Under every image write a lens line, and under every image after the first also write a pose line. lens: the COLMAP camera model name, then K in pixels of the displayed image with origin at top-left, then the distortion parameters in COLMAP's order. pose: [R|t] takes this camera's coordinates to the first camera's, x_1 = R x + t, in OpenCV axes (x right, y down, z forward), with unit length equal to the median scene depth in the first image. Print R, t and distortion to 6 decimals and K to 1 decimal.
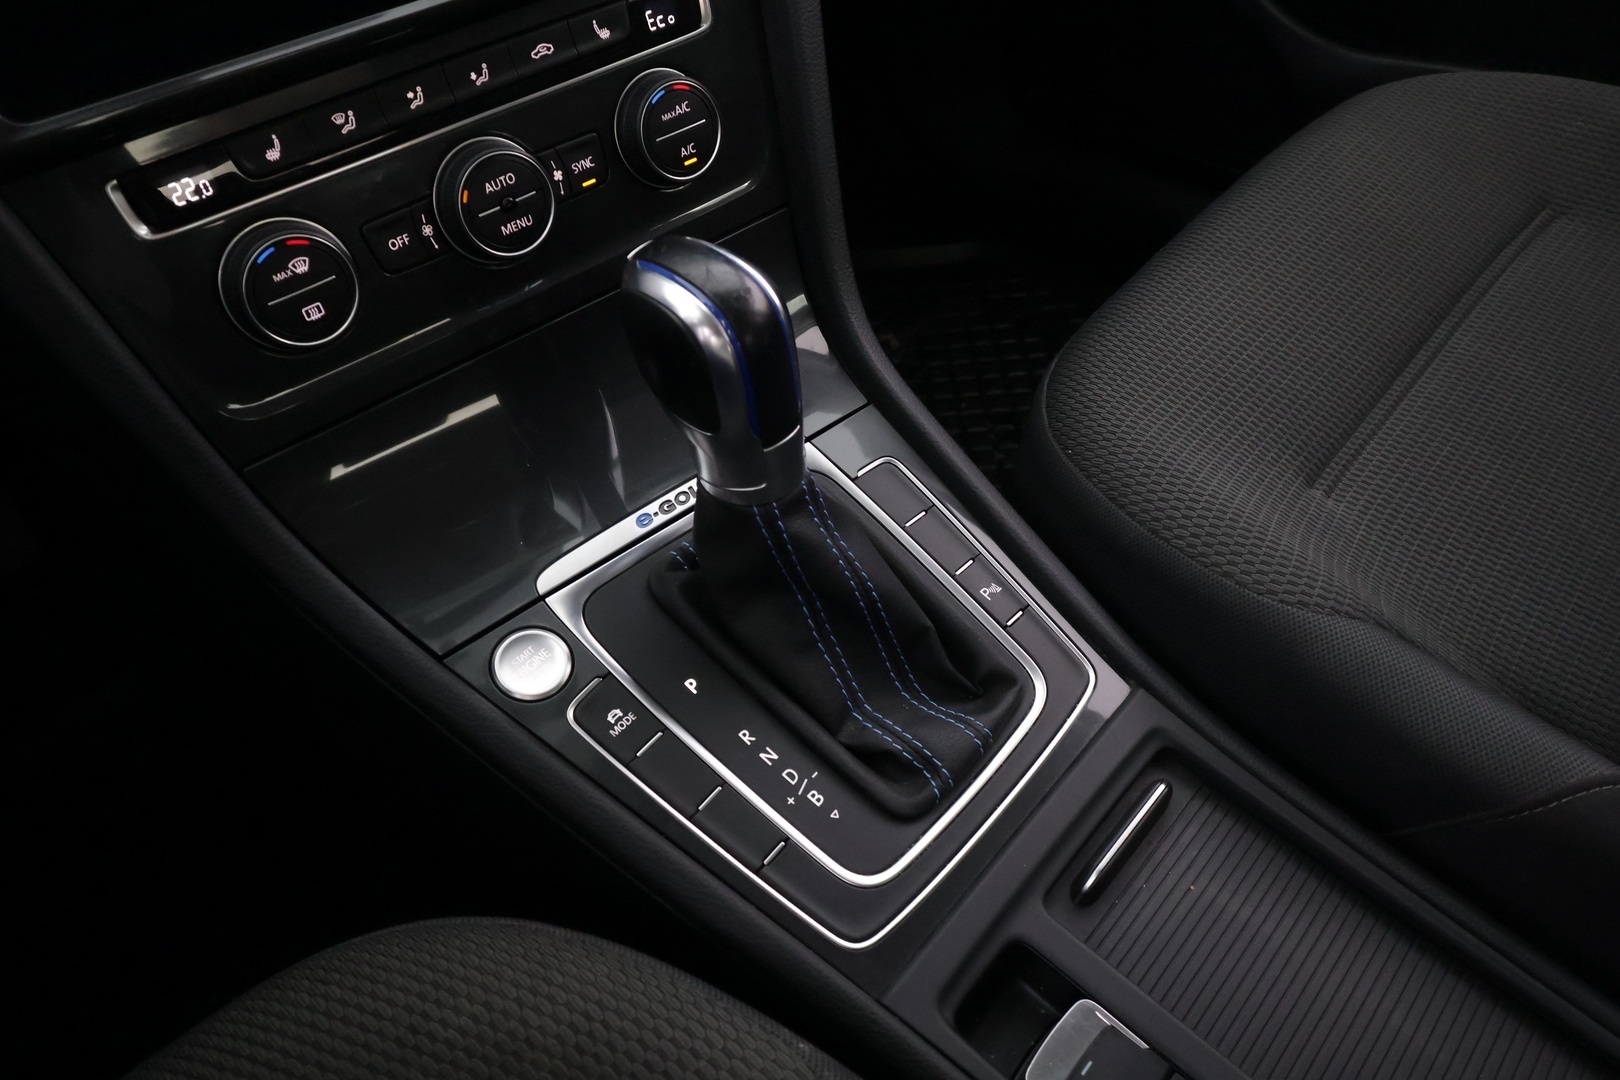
lens RADIAL K [[1181.3, 0, 810.0], [0, 1181.3, 540.0], [0, 0, 1]] dist [0.021617, -0.007970]
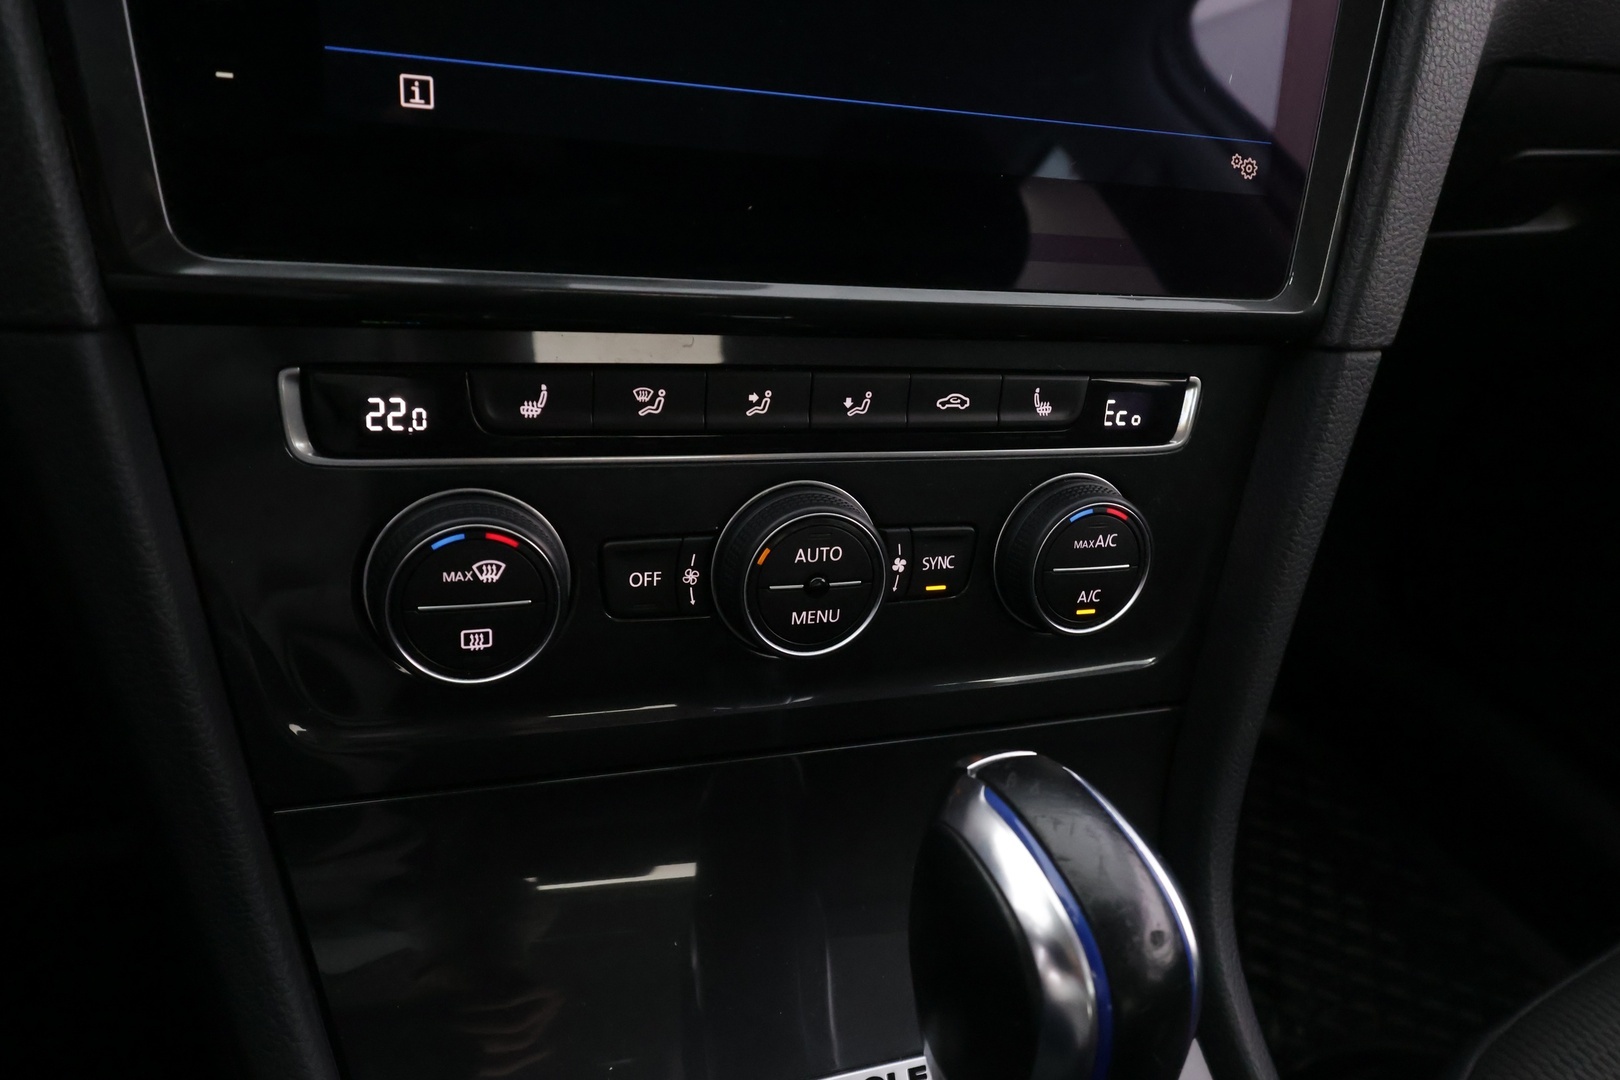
lens RADIAL K [[1181.3, 0, 810.0], [0, 1181.3, 540.0], [0, 0, 1]] dist [0.021617, -0.007970]
pose [[0.906739, 0.373609, -0.195552, -0.138061], [-0.409709, 0.890285, -0.198824, -0.172607], [0.099815, 0.260401, 0.960327, 0.358911]]
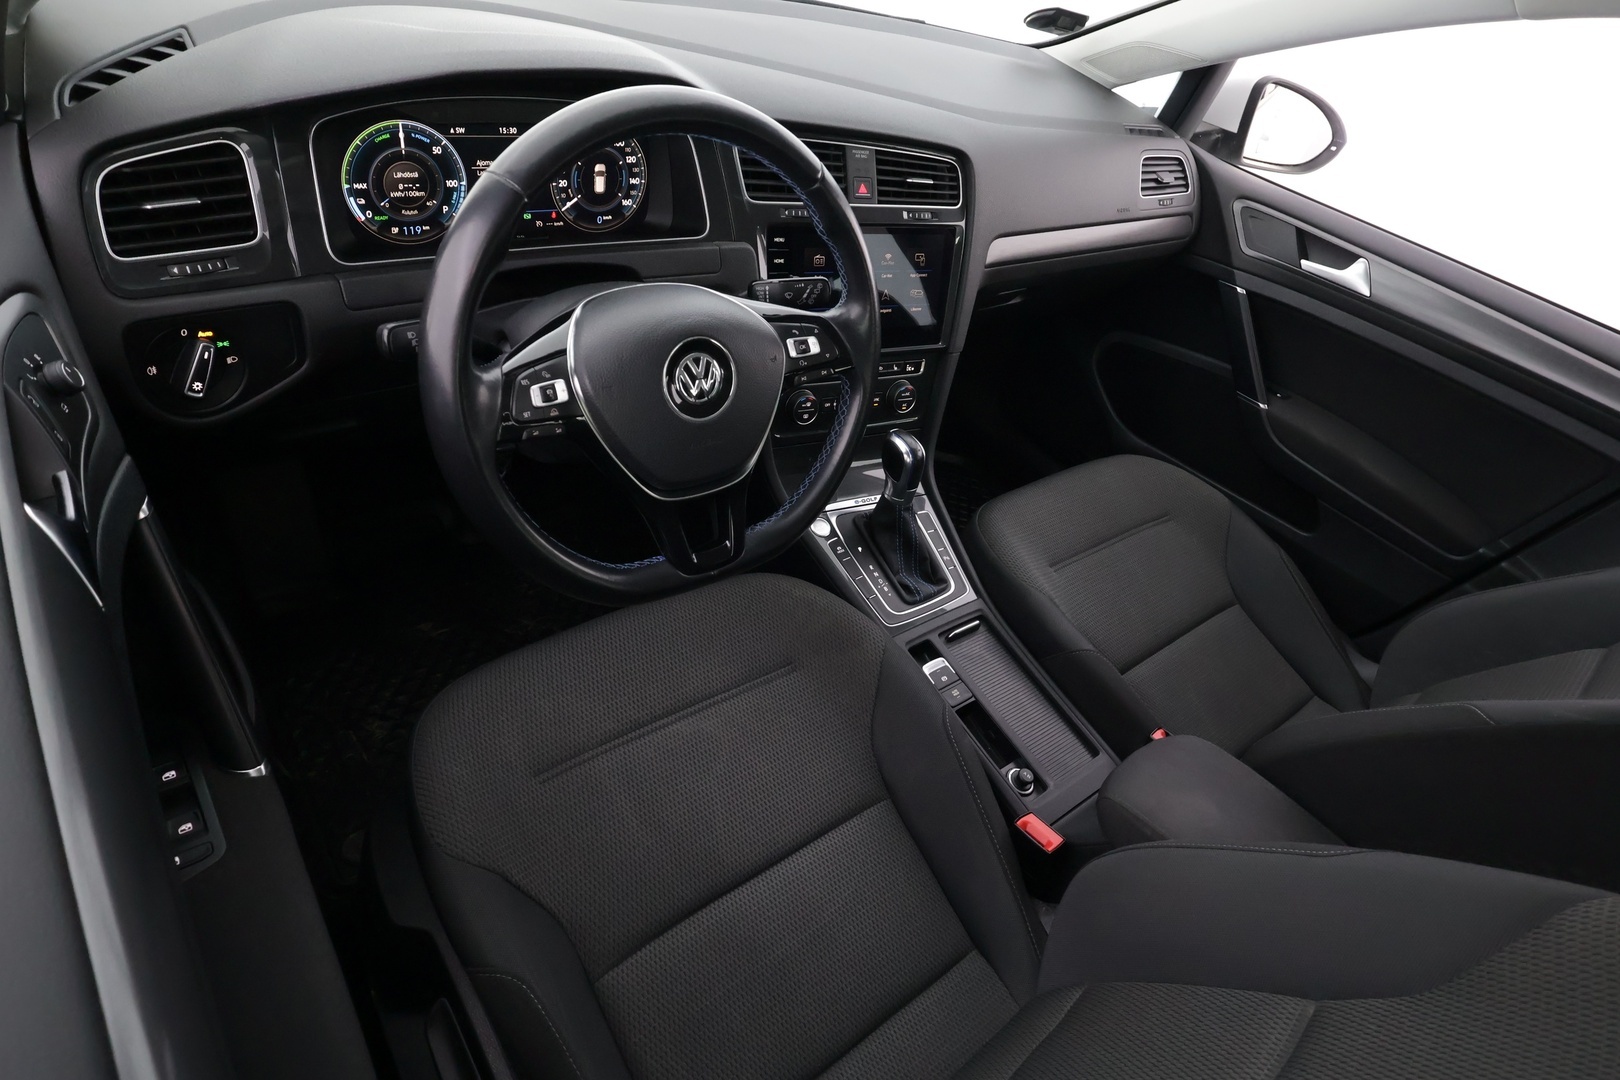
lens RADIAL K [[864.4, 0, 810.0], [0, 864.4, 540.0], [0, 0, 1]] dist [0.001583, 0.000258]
pose [[0.942455, 0.333328, 0.025915, -0.320432], [-0.328989, 0.938401, -0.105689, 0.422833], [-0.059548, 0.091081, 0.994061, -1.548251]]
